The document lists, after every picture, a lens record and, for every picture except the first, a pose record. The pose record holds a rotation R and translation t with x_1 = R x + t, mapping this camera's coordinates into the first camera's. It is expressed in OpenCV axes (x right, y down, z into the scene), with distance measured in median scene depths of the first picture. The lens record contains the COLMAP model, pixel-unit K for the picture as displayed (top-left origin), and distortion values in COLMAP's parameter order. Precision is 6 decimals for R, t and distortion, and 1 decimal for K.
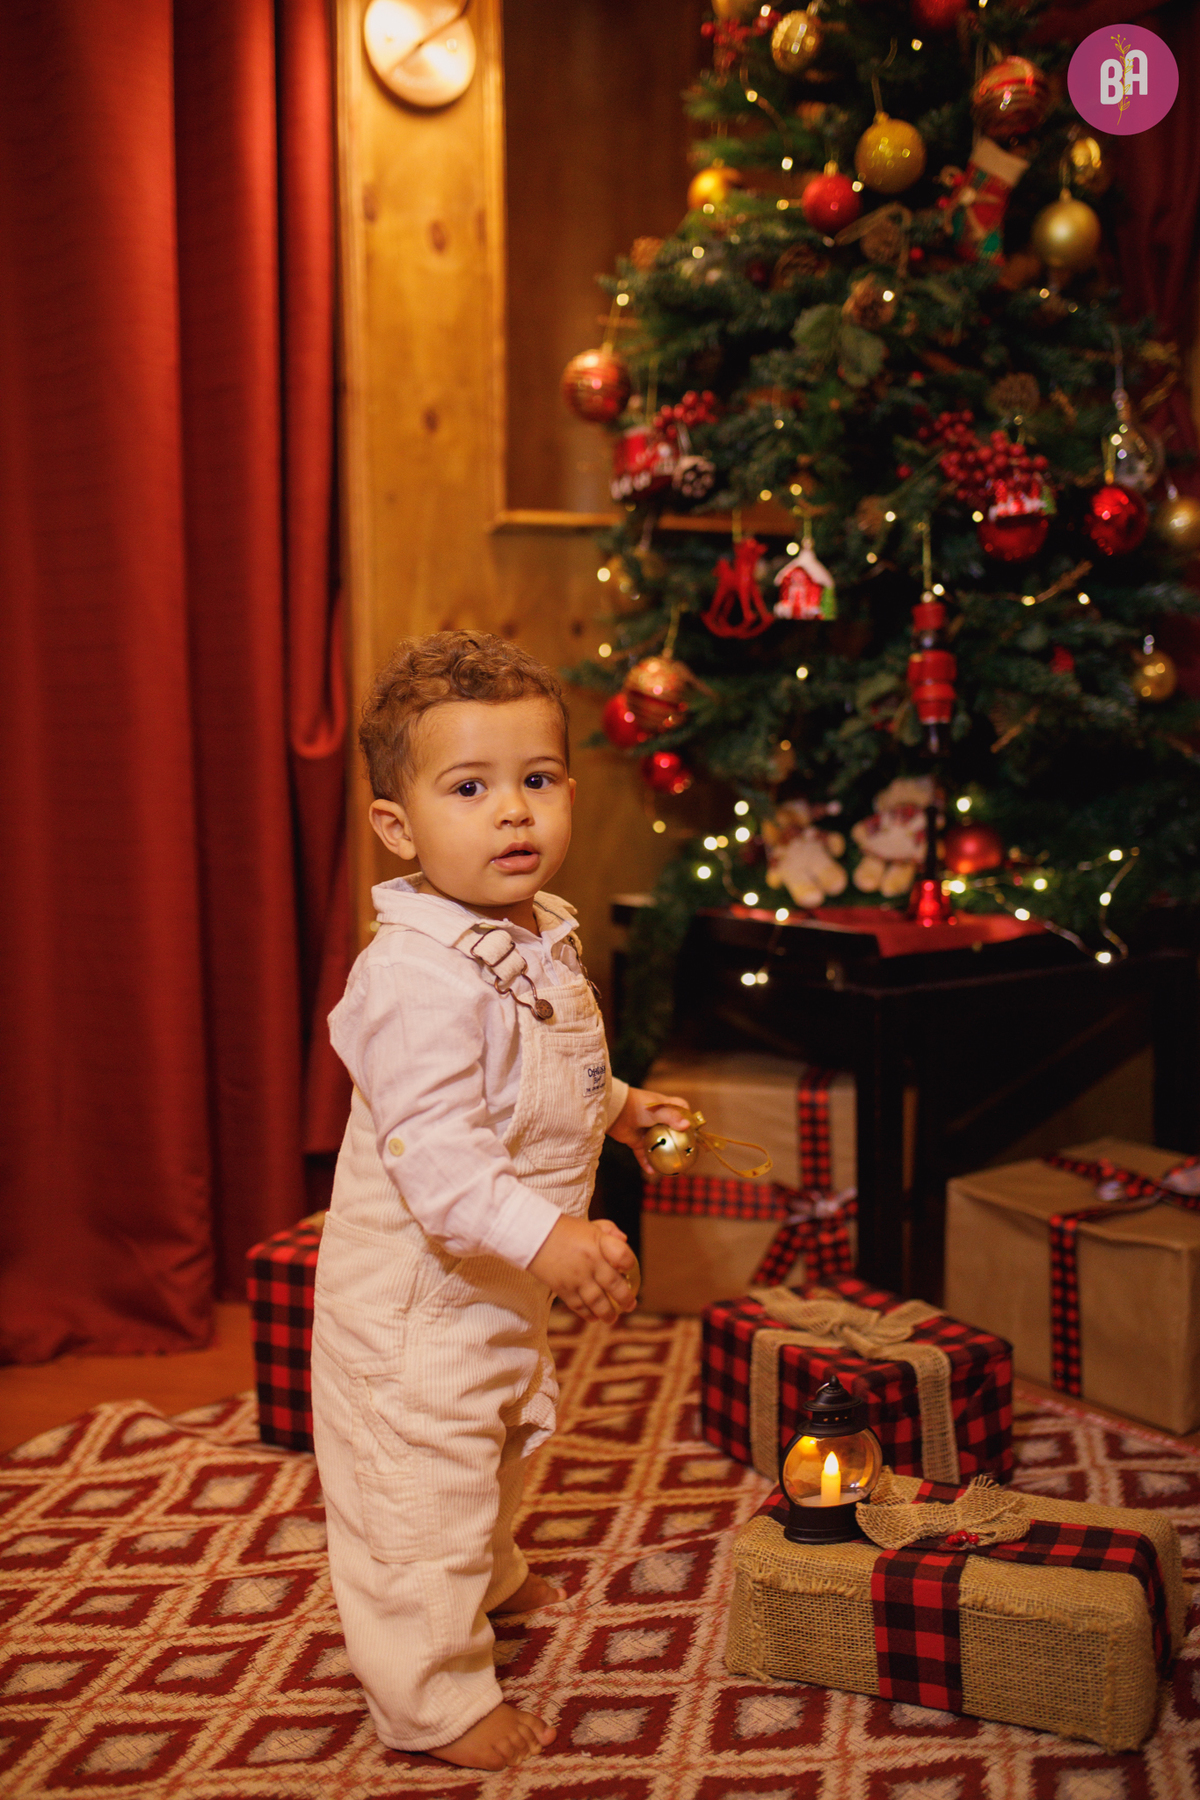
lens RADIAL K [[1815.3, 0, 600.2], [0, 1815.3, 877.4], [0, 0, 1]] dist [-0.067869, 0.143869]
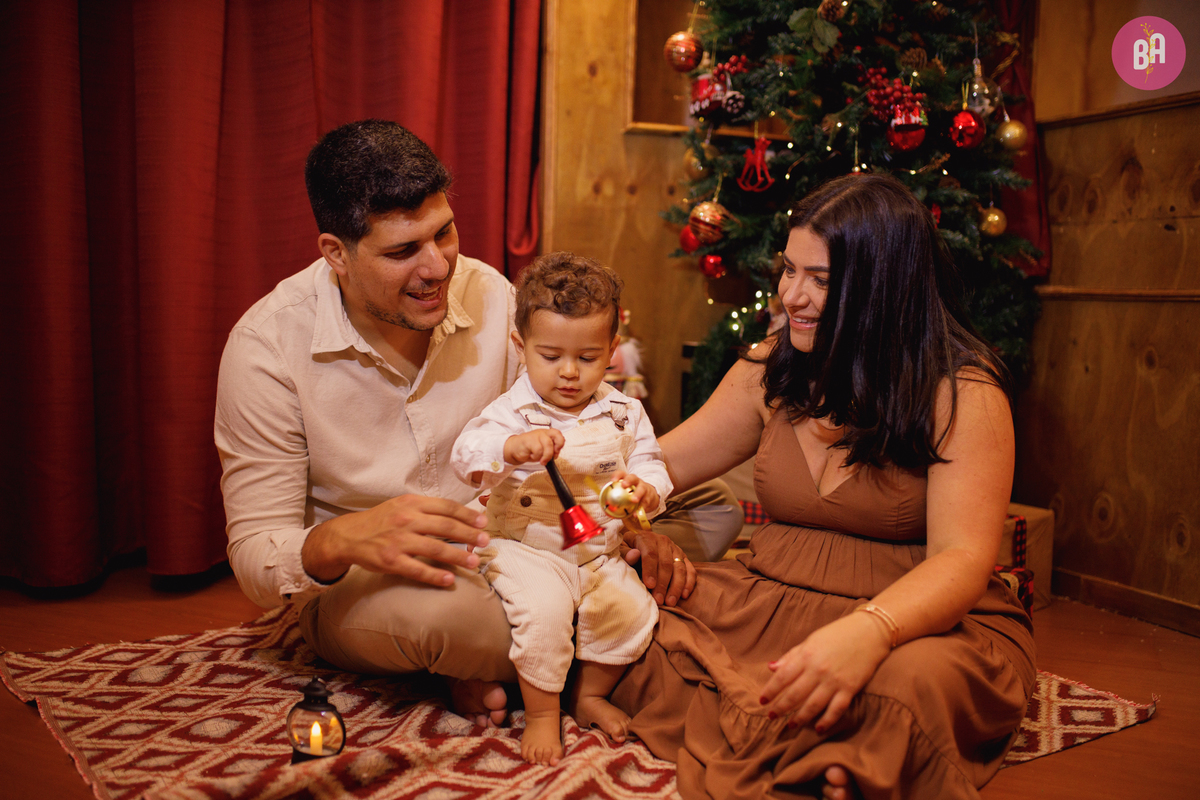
lens RADIAL K [[1176.3, 0, 603.8], [0, 1176.3, 383.0], [0, 0, 1]] dist [-0.058182, 0.100813]
pose [[0.995401, 0.041619, -0.086278, 0.035441], [-0.041348, 0.999133, 0.004922, 0.058522], [0.086408, -0.001332, 0.996259, -0.177249]]
